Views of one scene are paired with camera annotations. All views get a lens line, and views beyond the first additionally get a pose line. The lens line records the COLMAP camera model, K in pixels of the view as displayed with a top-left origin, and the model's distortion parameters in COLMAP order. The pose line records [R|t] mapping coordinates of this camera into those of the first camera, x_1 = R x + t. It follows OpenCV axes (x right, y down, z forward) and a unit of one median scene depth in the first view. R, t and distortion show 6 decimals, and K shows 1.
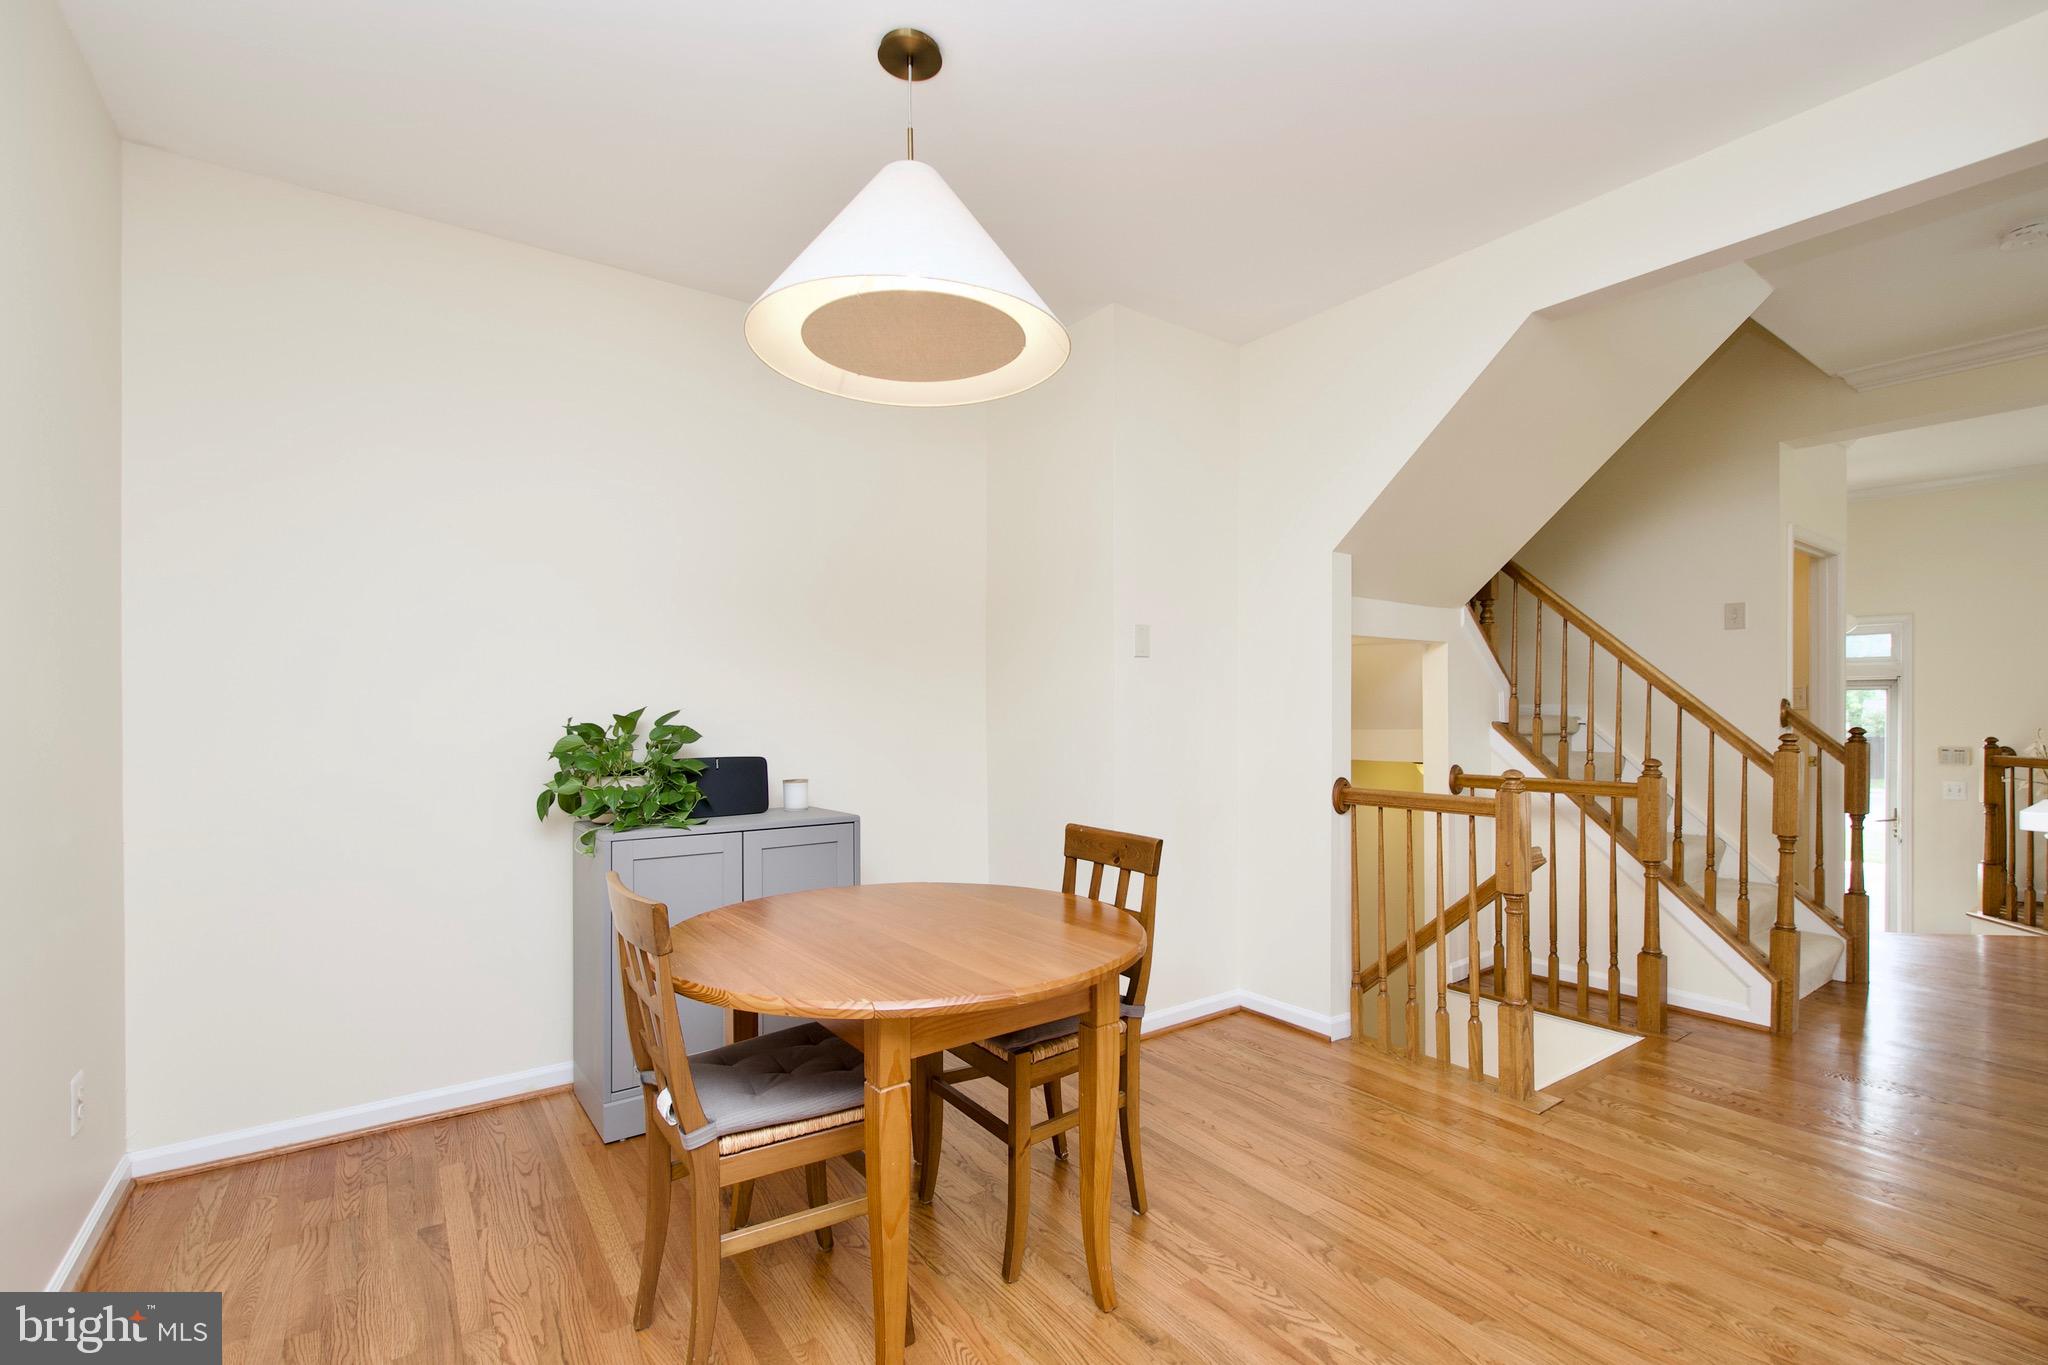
lens RADIAL K [[914.1, 0, 1043.0], [0, 914.1, 712.2], [0, 0, 1]] dist [0.012762, -0.006096]
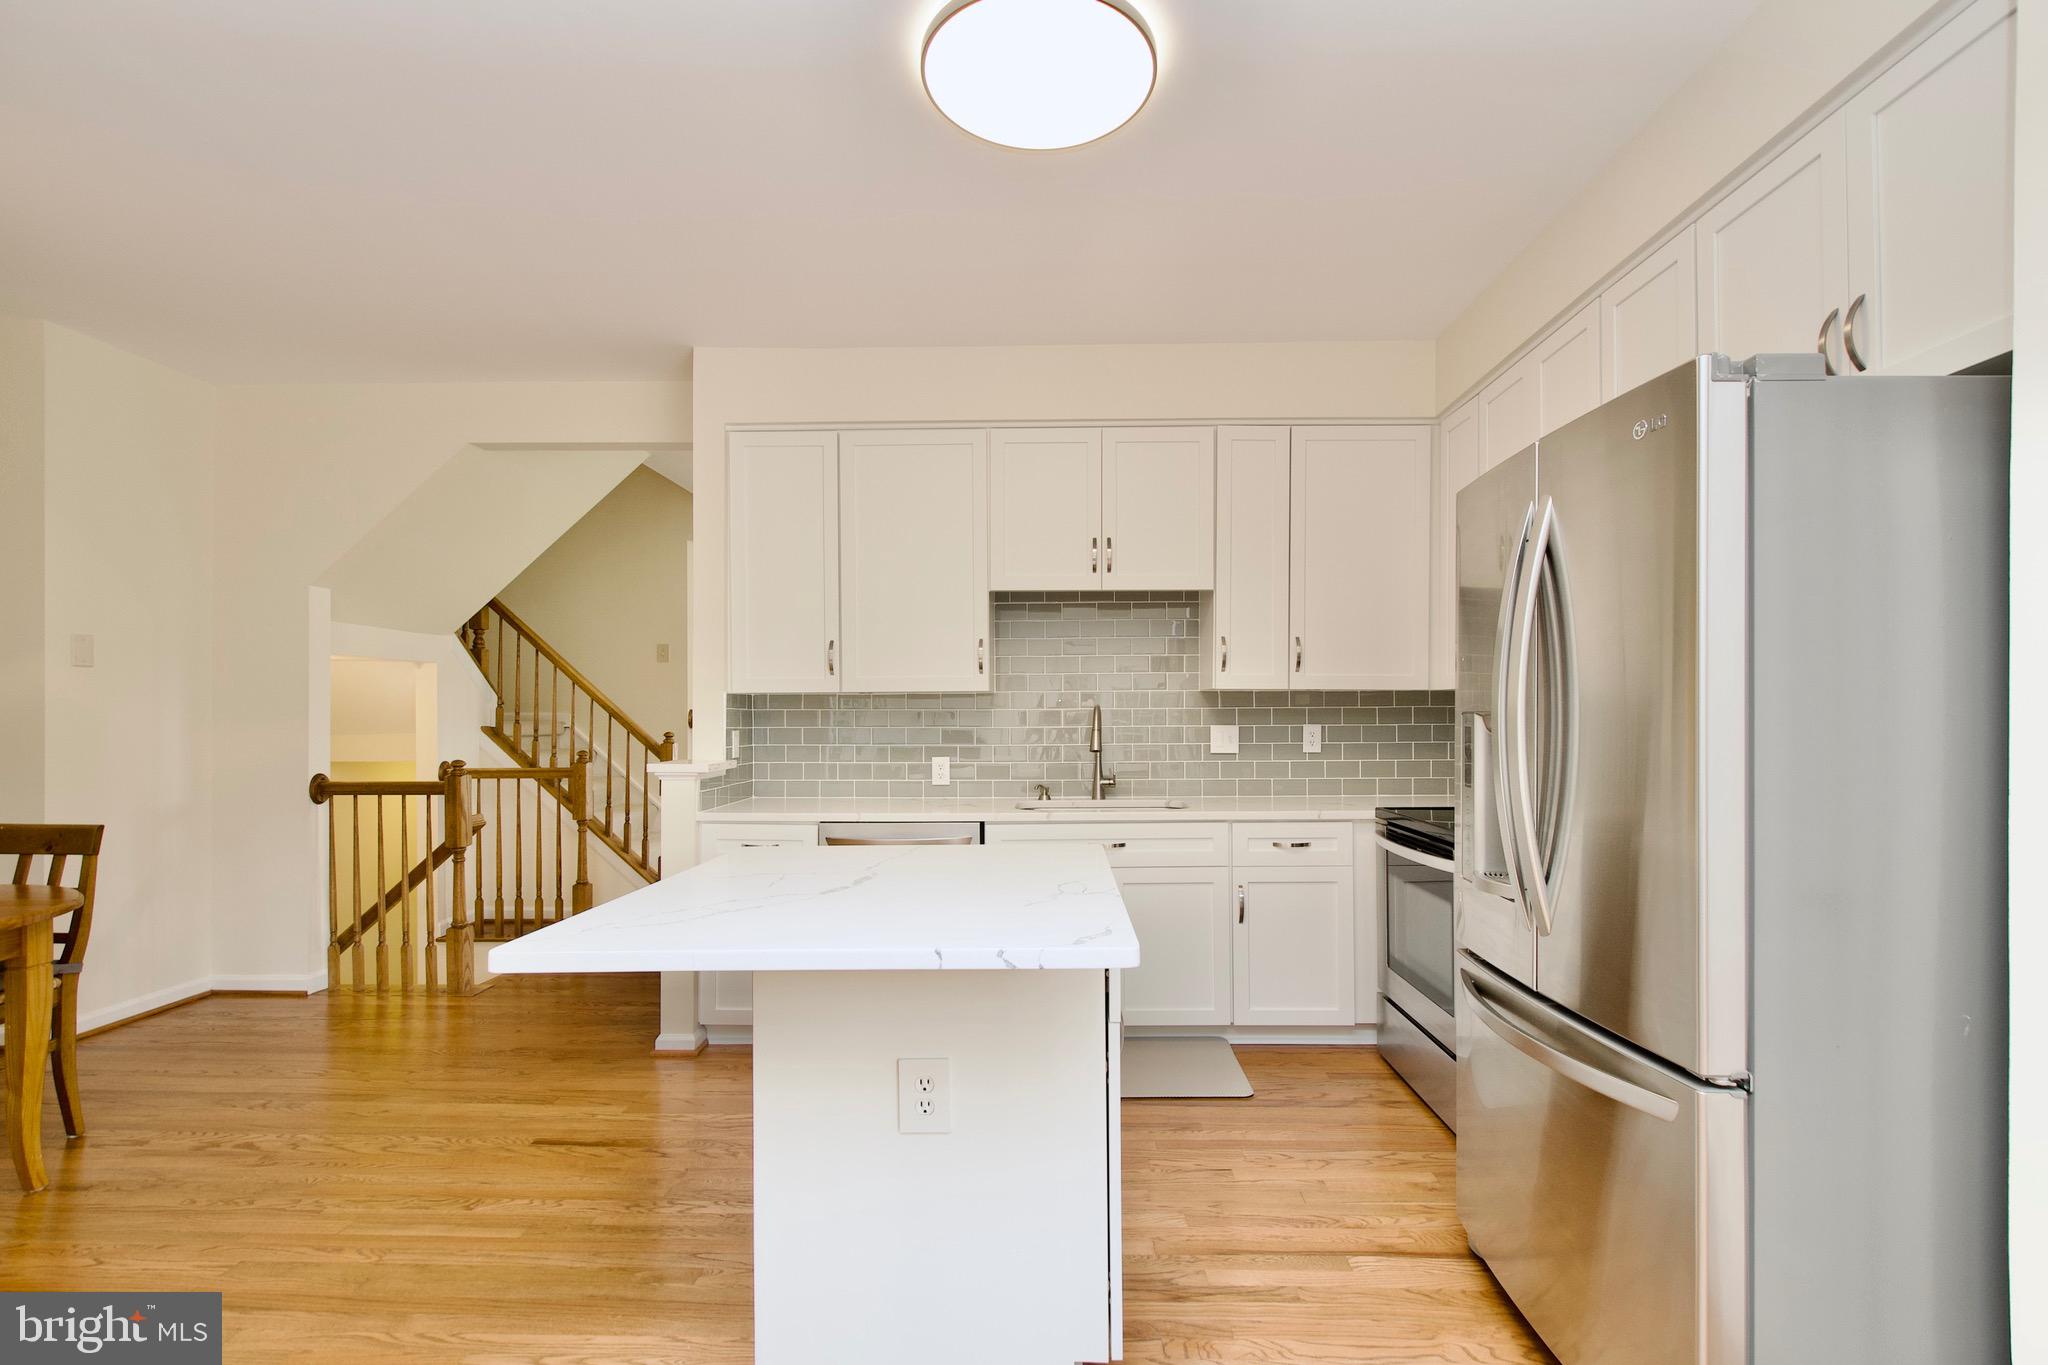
lens RADIAL K [[914.1, 0, 1037.4], [0, 914.1, 714.2], [0, 0, 1]] dist [0.012762, -0.006096]
pose [[0.615587, 0.002957, 0.788063, -0.053099], [-0.000102, 0.999993, -0.003673, -0.003401], [-0.788069, 0.002180, 0.615583, -0.557360]]
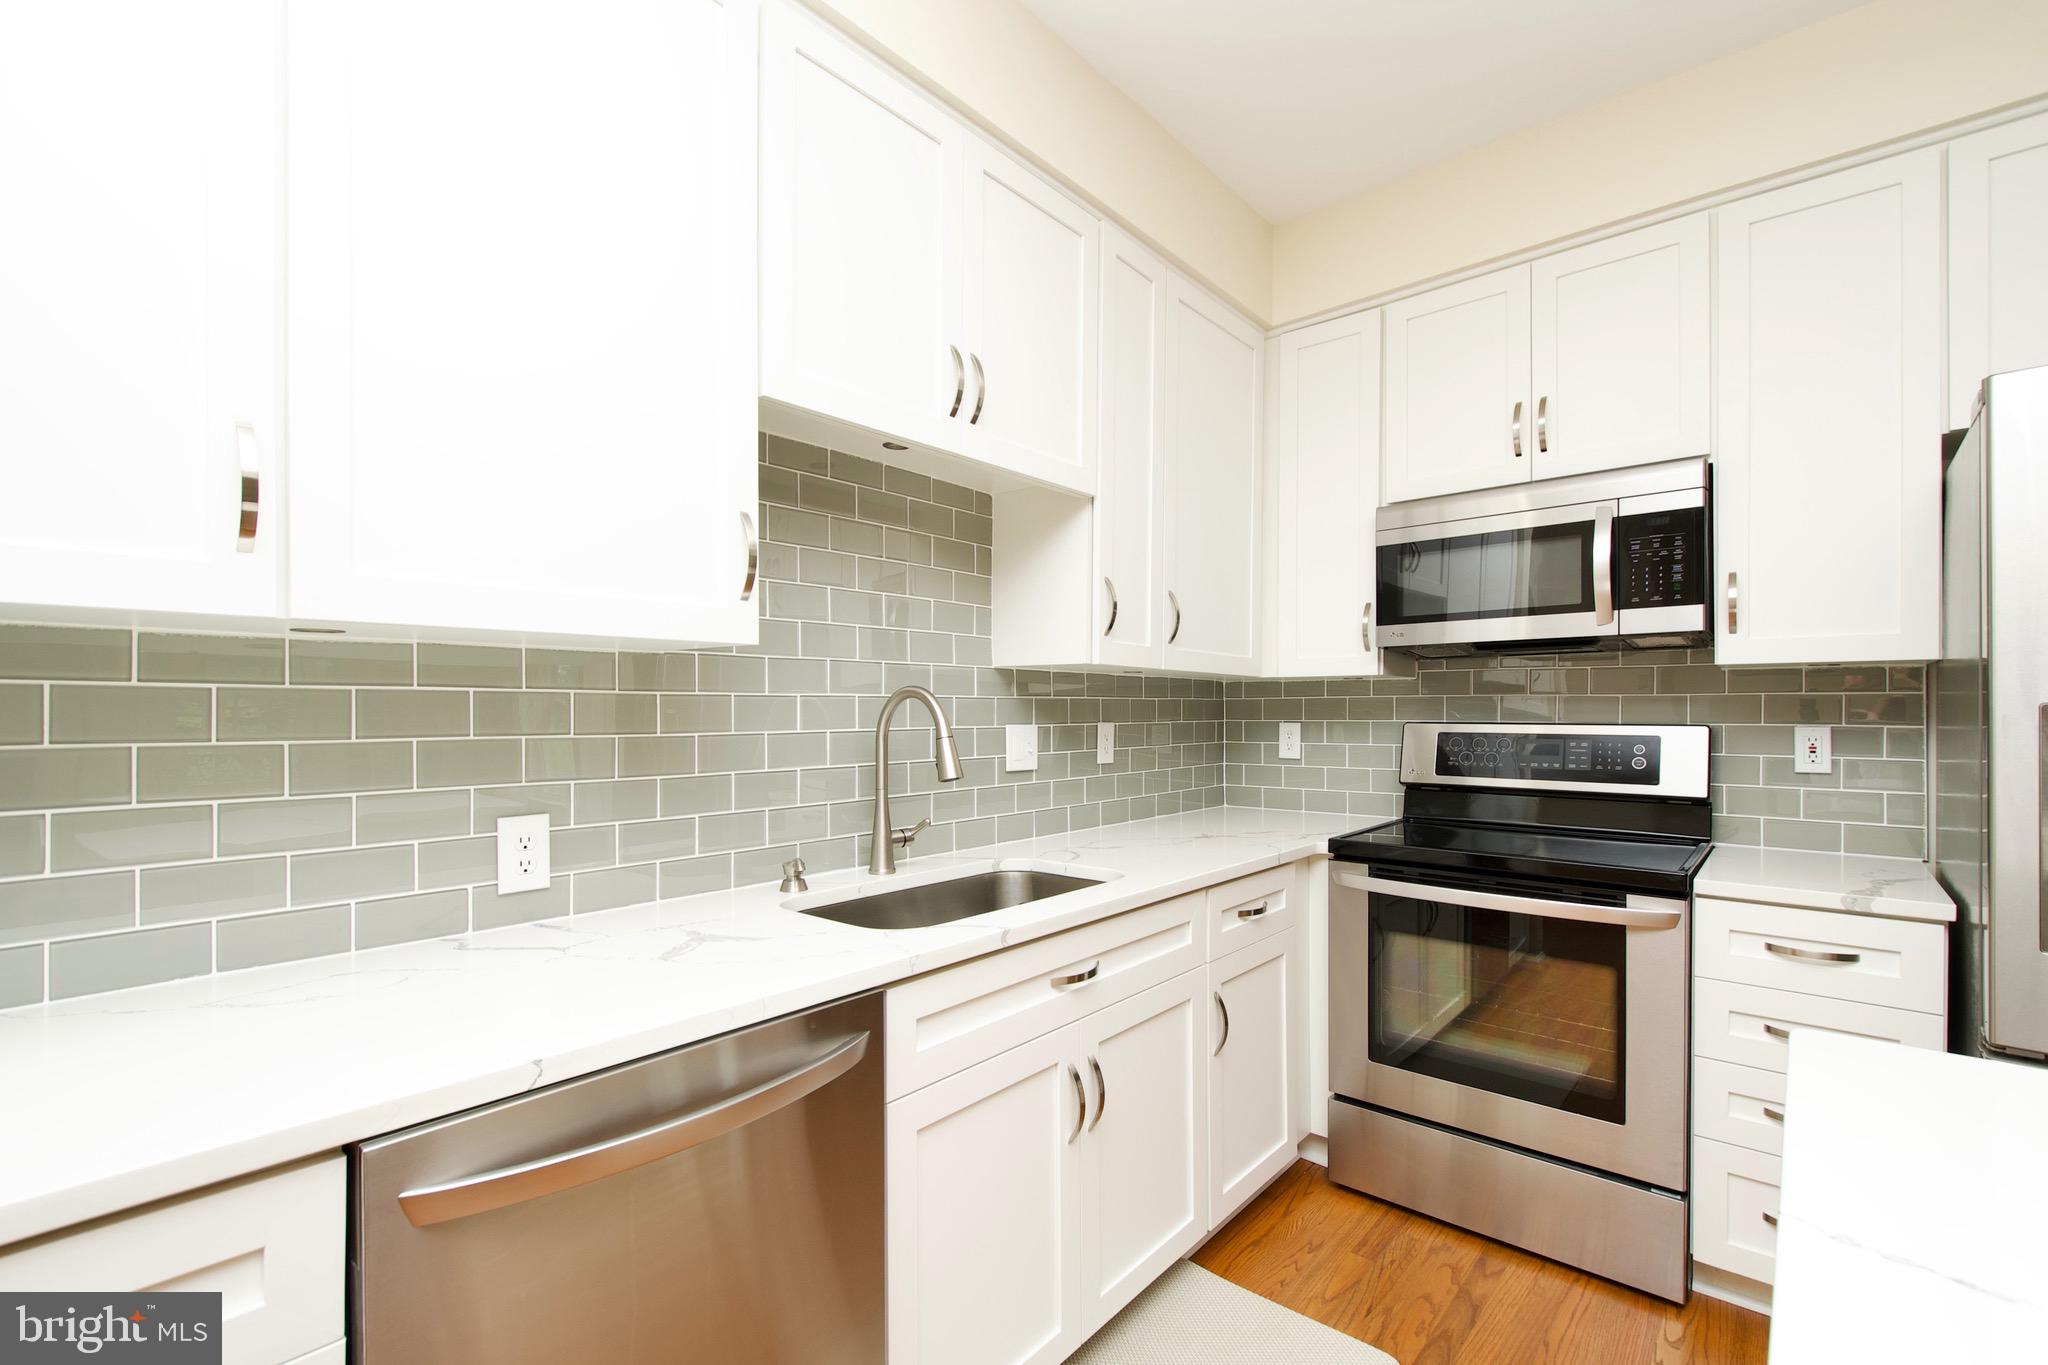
lens RADIAL K [[914.1, 0, 1040.8], [0, 914.1, 713.2], [0, 0, 1]] dist [0.012762, -0.006096]
pose [[-0.226422, 0.000538, 0.974029, 0.355726], [0.000500, 1.000000, -0.000436, -0.002411], [-0.974029, 0.000388, -0.226423, 0.211592]]
